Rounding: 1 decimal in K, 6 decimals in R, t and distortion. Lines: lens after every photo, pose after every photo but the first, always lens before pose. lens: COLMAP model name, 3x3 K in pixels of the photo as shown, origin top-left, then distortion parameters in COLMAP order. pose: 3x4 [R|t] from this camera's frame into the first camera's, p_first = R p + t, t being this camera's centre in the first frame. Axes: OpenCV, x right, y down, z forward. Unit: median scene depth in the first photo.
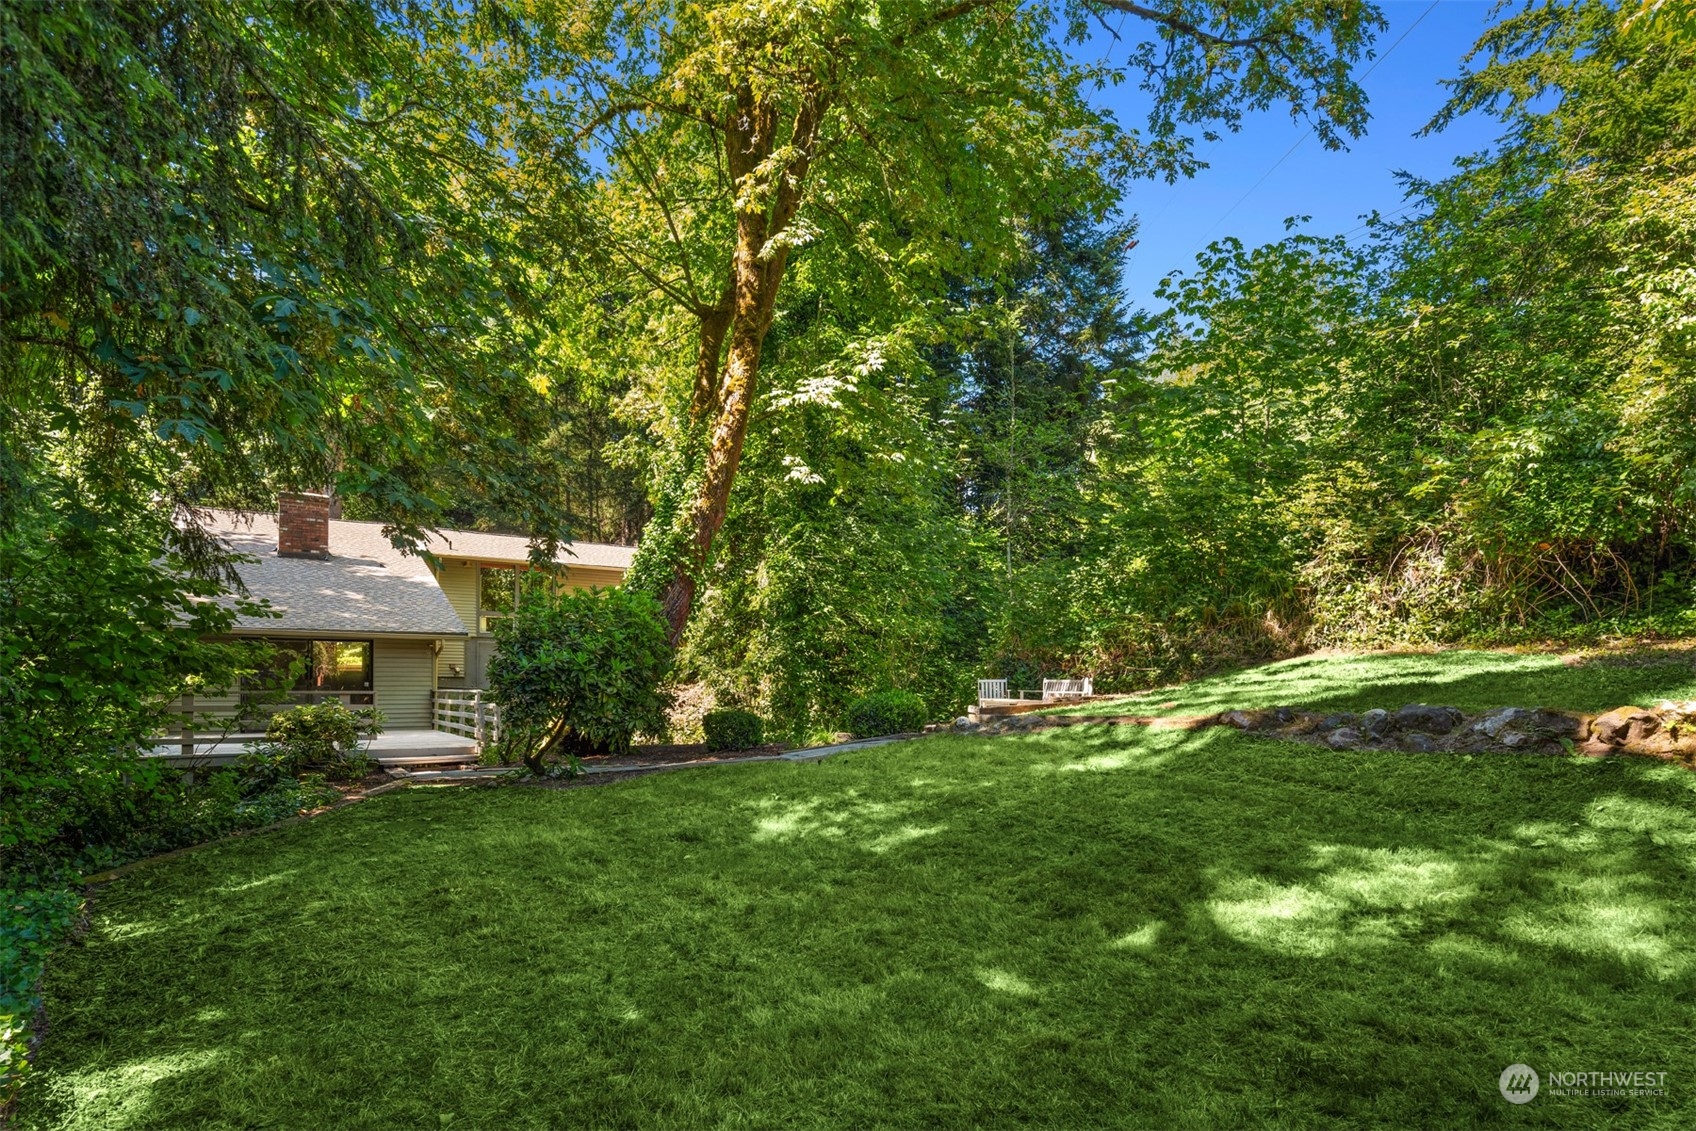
lens RADIAL K [[925.9, 0, 848.0], [0, 925.9, 565.5], [0, 0, 1]] dist [-0.000566, -0.000109]
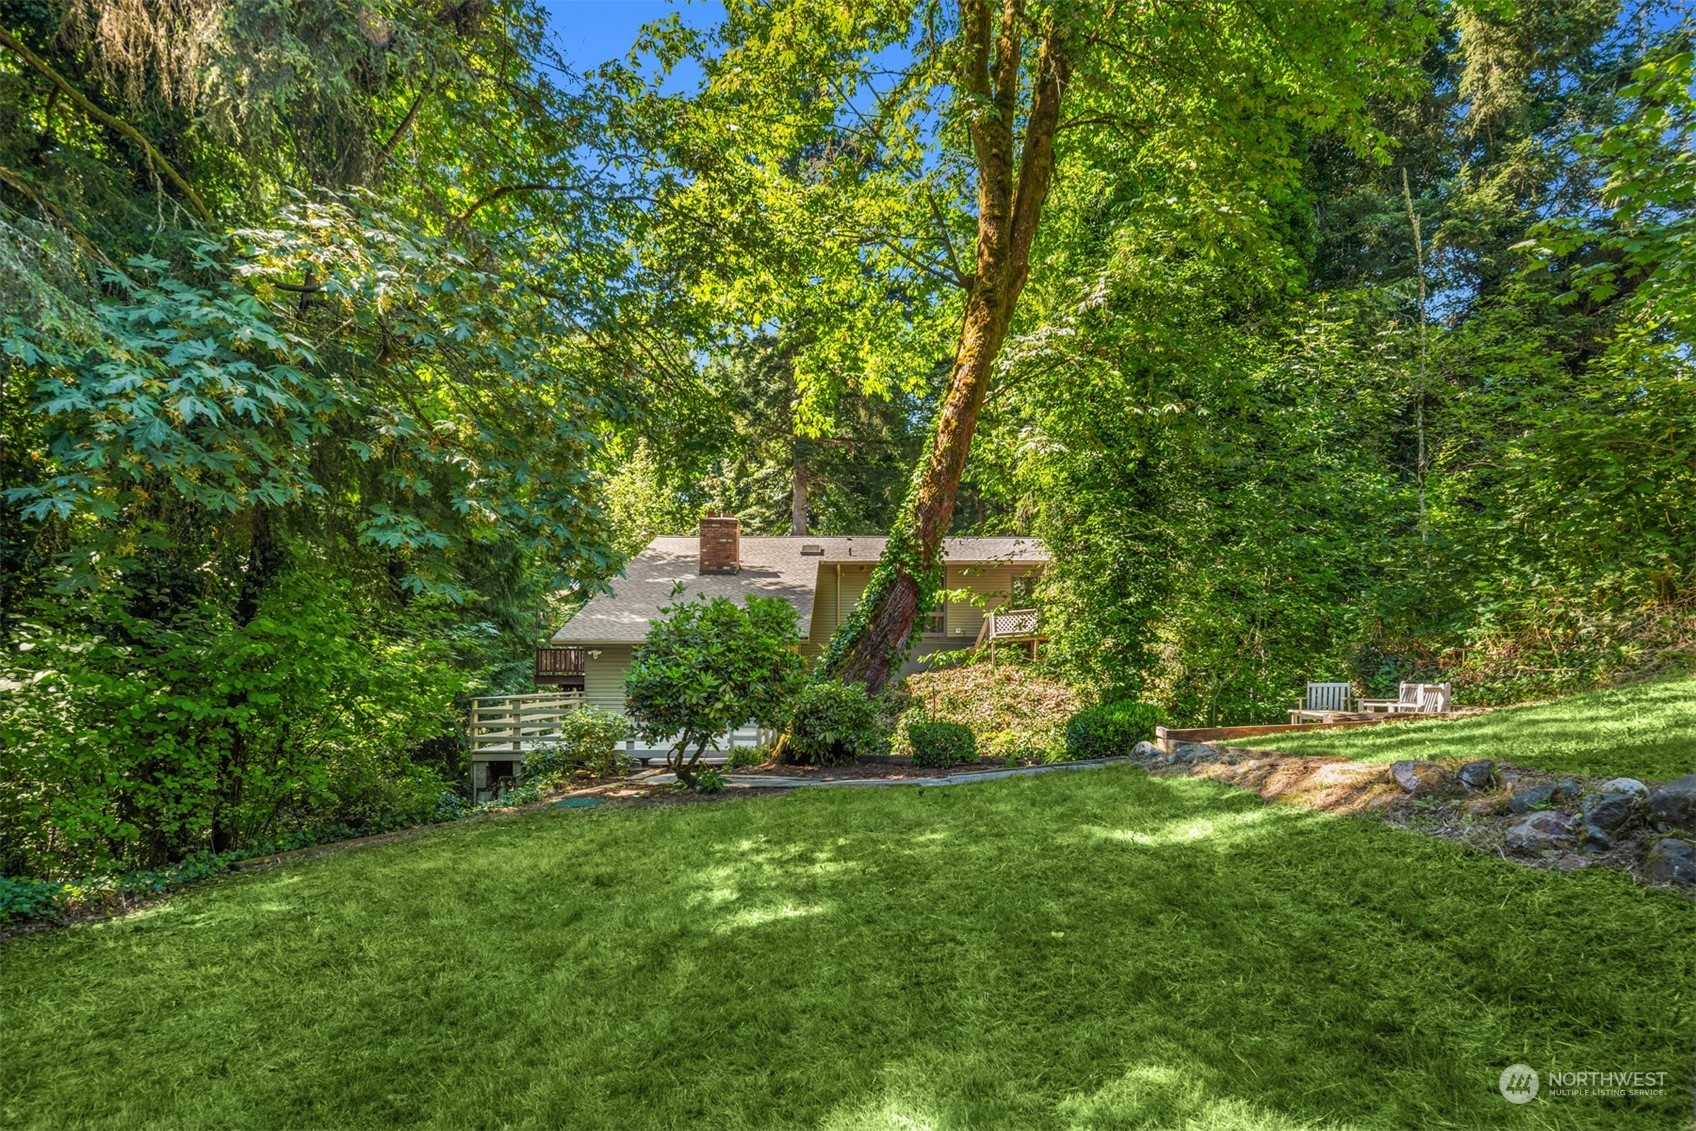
lens RADIAL K [[915.0, 0, 848.7], [0, 915.0, 590.8], [0, 0, 1]] dist [-0.002328, -0.001075]
pose [[0.843859, -0.053383, -0.533903, 0.247632], [0.075057, 0.996999, 0.018946, 0.005584], [0.531289, -0.056061, 0.845334, 0.182940]]
